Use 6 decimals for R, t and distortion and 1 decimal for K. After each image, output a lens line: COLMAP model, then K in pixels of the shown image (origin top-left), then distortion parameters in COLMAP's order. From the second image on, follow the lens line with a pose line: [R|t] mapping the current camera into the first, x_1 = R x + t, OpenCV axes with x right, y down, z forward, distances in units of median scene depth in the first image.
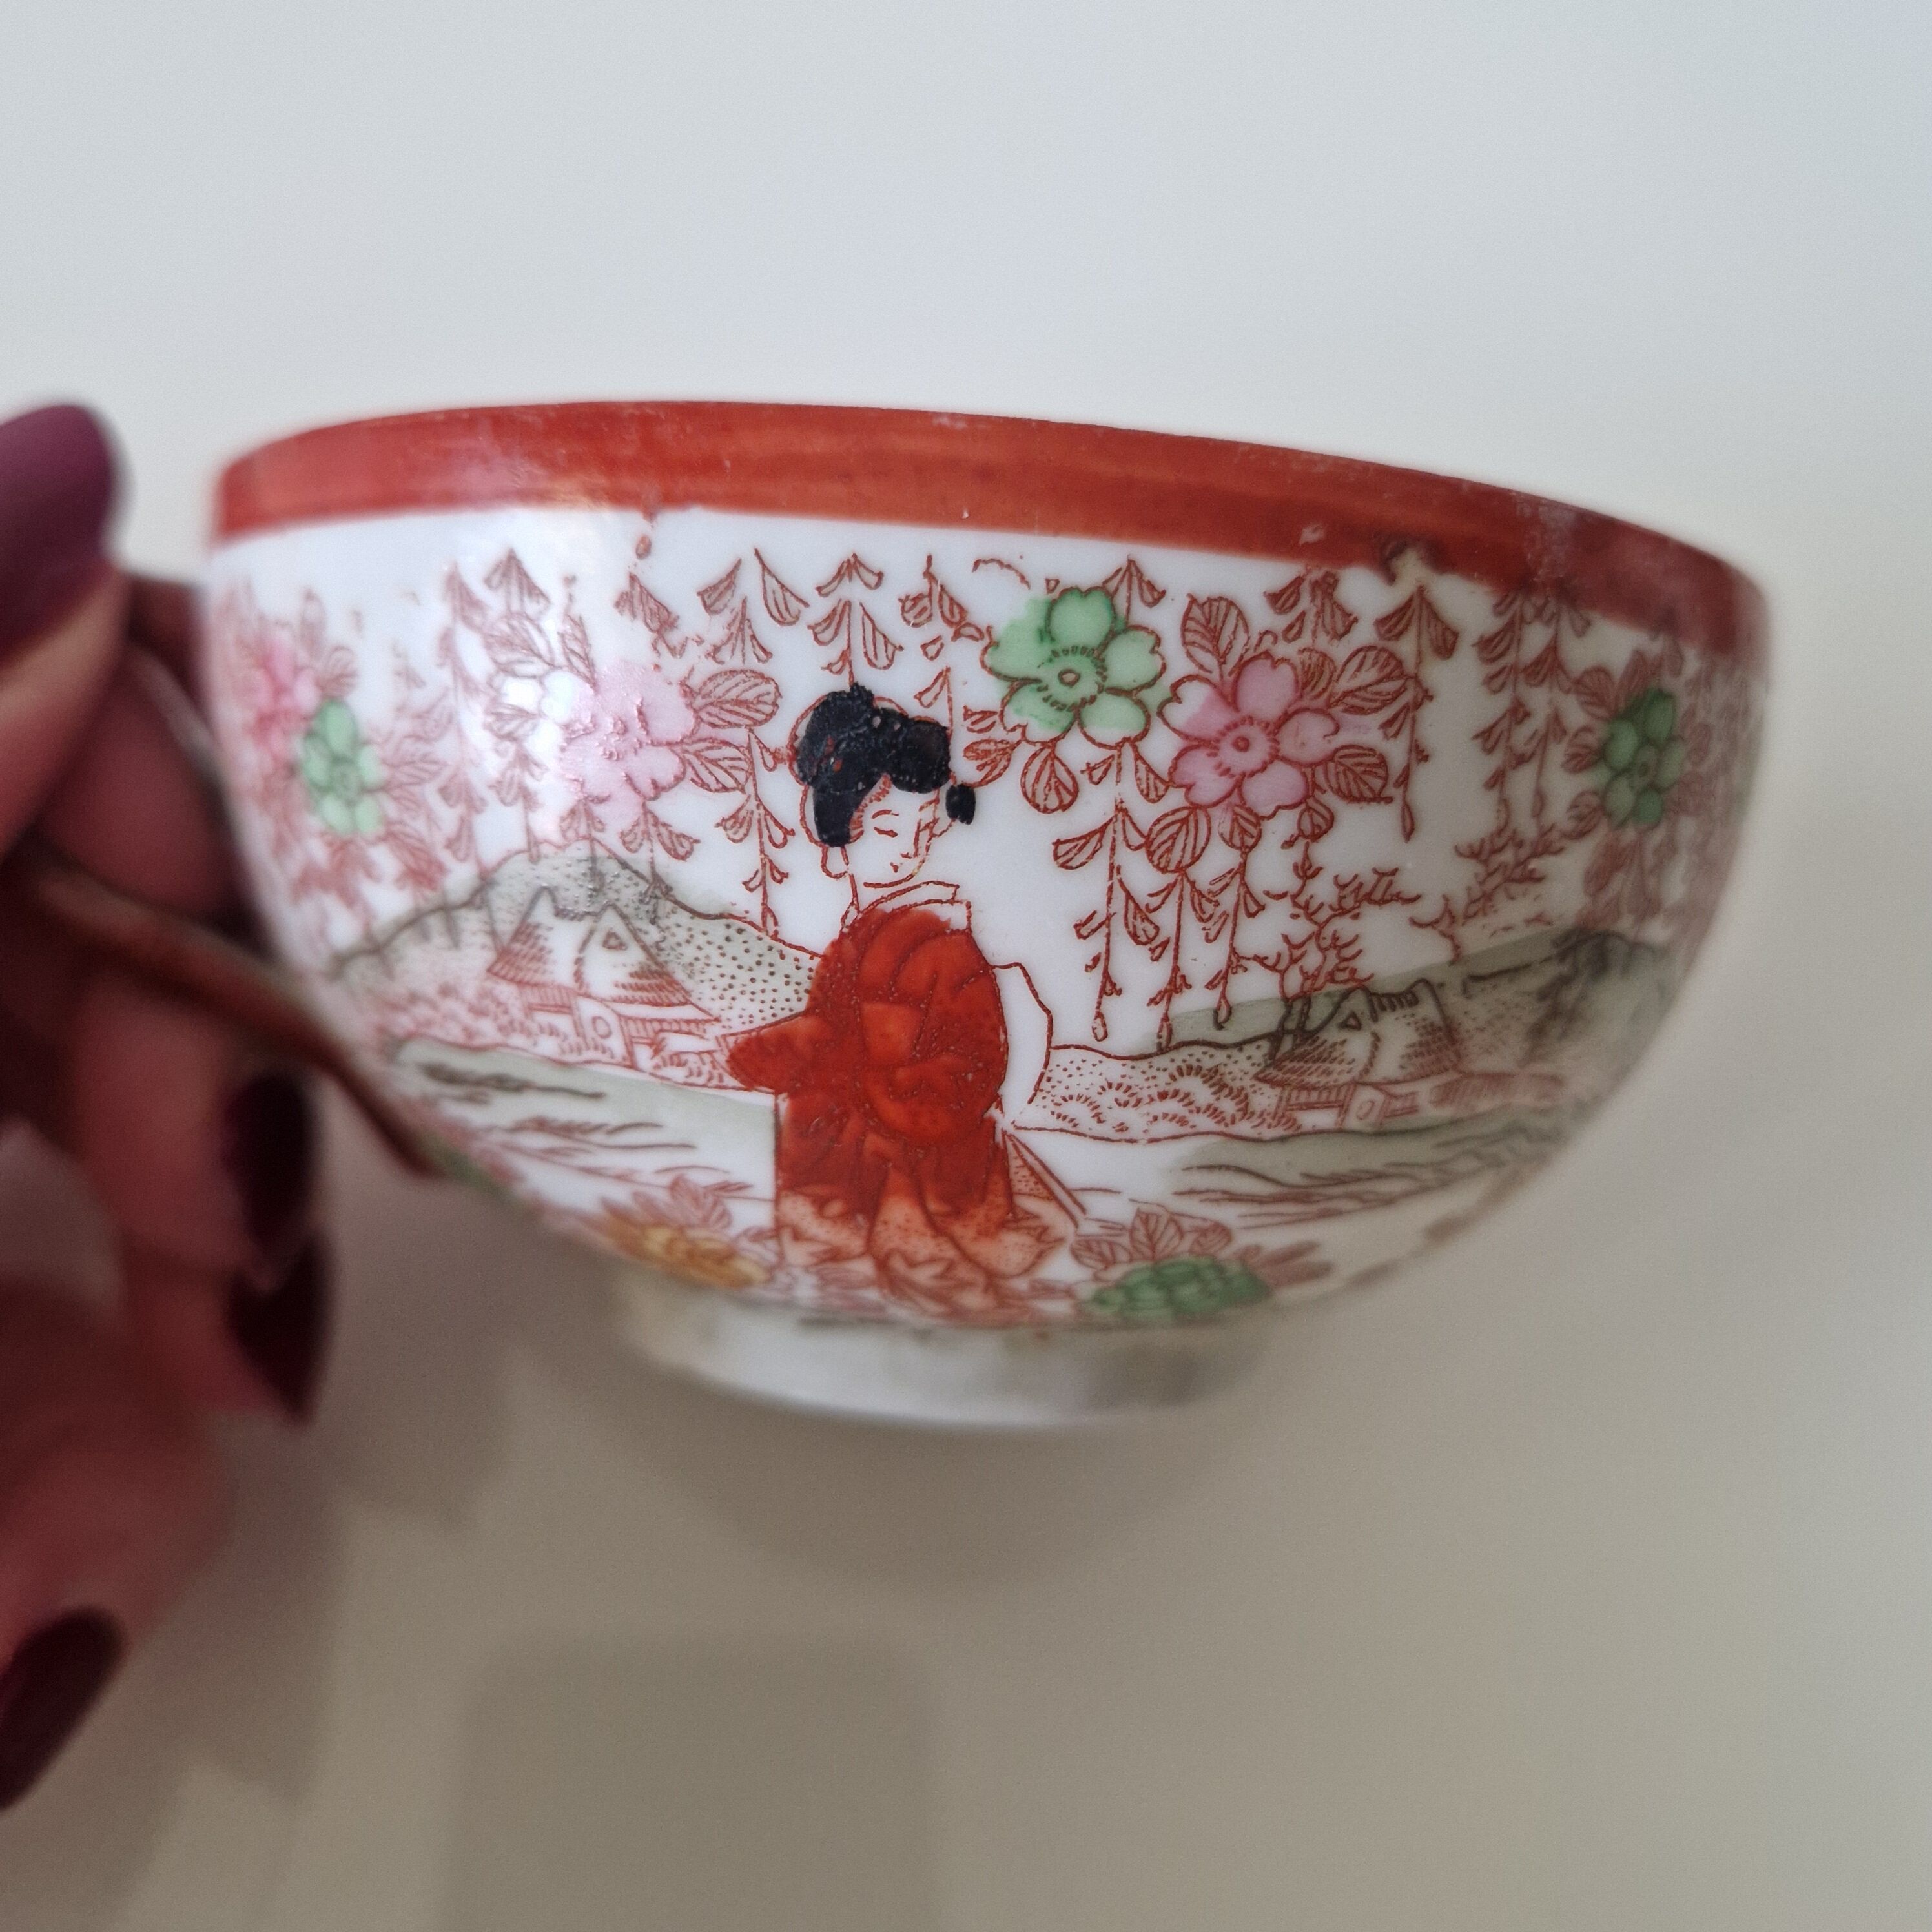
lens RADIAL K [[1765.5, 0, 959.0], [0, 1765.5, 959.4], [0, 0, 1]] dist [0.046144, 0.000000]
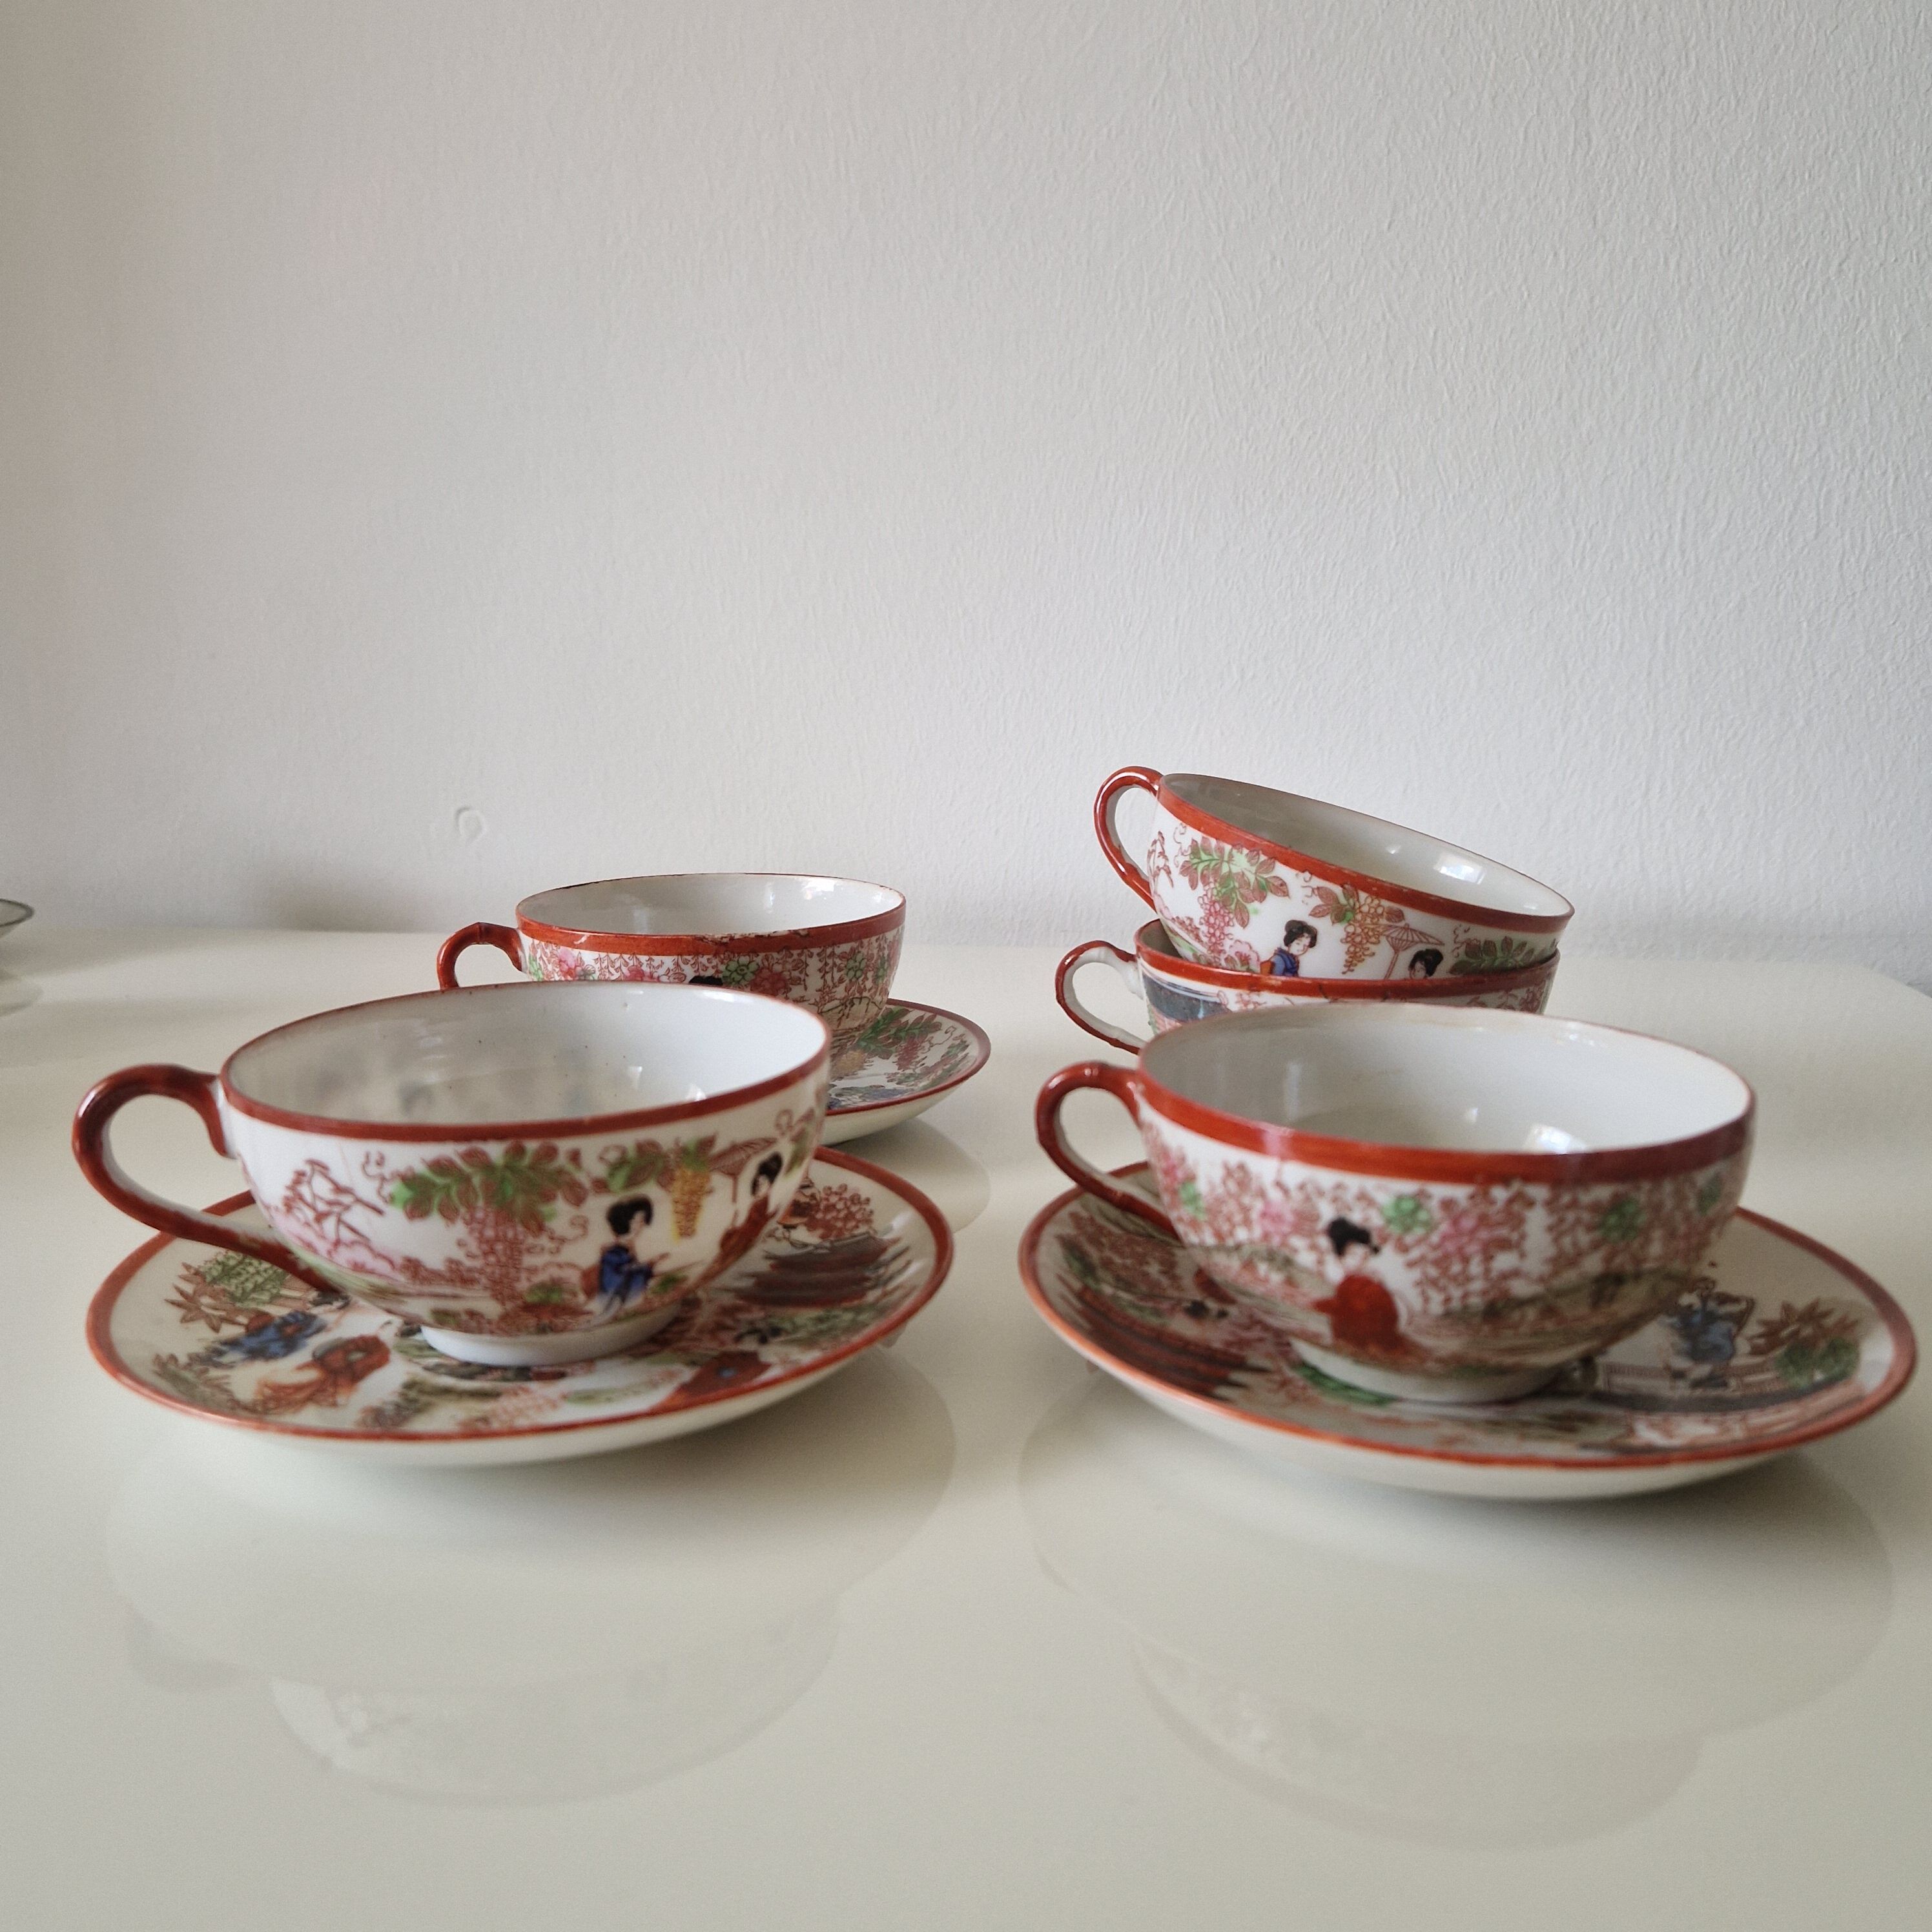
lens RADIAL K [[1765.5, 0, 983.7], [0, 1765.5, 970.6], [0, 0, 1]] dist [0.046144, 0.000000]
pose [[0.922615, -0.002474, -0.385713, 0.605298], [0.063931, 0.987130, 0.146588, -1.135868], [0.380386, -0.159903, 0.910899, -2.240739]]
